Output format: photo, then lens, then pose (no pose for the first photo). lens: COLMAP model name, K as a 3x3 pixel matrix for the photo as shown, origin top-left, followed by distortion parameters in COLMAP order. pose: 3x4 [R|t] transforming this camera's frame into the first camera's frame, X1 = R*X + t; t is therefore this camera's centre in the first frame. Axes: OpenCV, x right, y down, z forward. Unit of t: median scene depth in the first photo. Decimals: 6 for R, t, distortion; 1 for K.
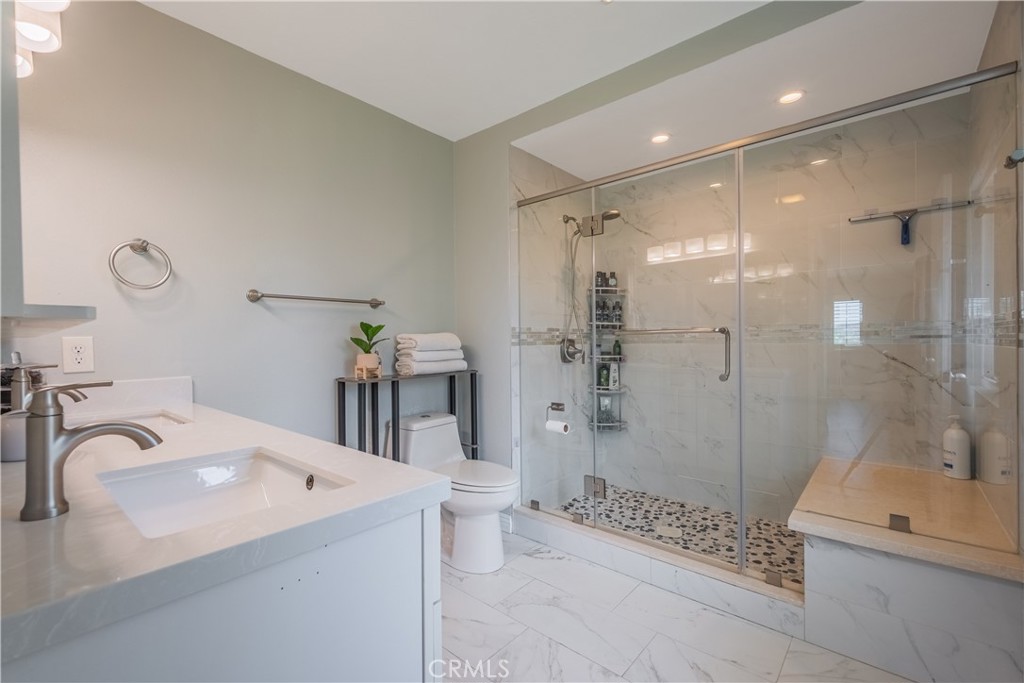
lens RADIAL K [[447.4, 0, 512.0], [0, 447.4, 341.5], [0, 0, 1]] dist [0.001198, 0.000057]
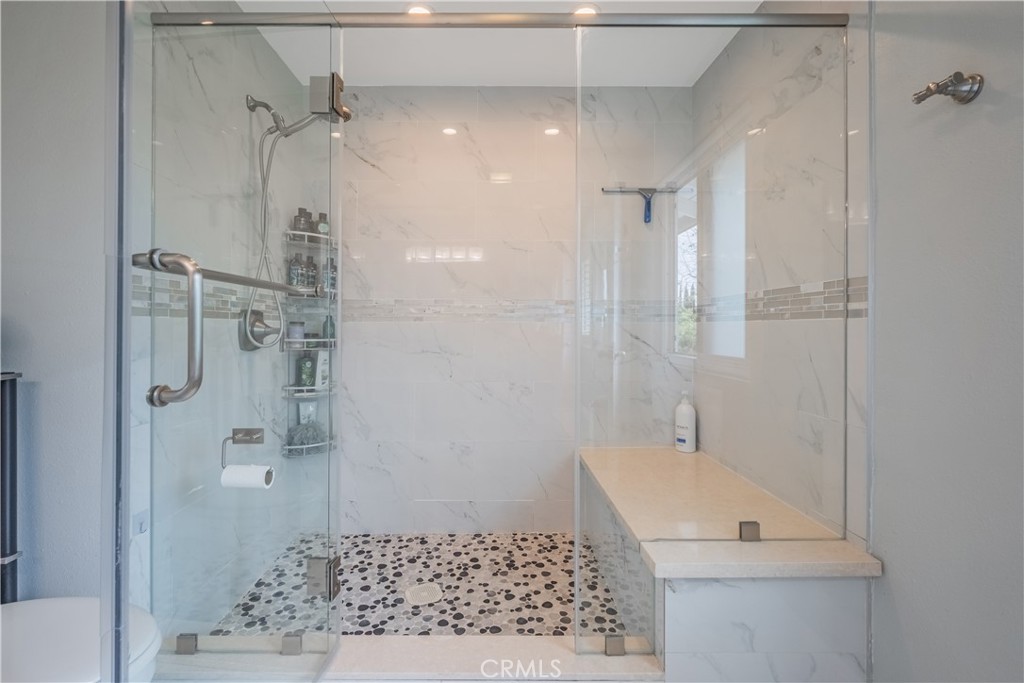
lens RADIAL K [[460.3, 0, 508.0], [0, 460.3, 324.9], [0, 0, 1]] dist [0.003037, 0.000661]
pose [[0.752475, 0.012819, 0.658496, -0.020270], [-0.005900, 0.999902, -0.012722, 0.021569], [-0.658594, 0.005688, 0.752477, 0.367456]]
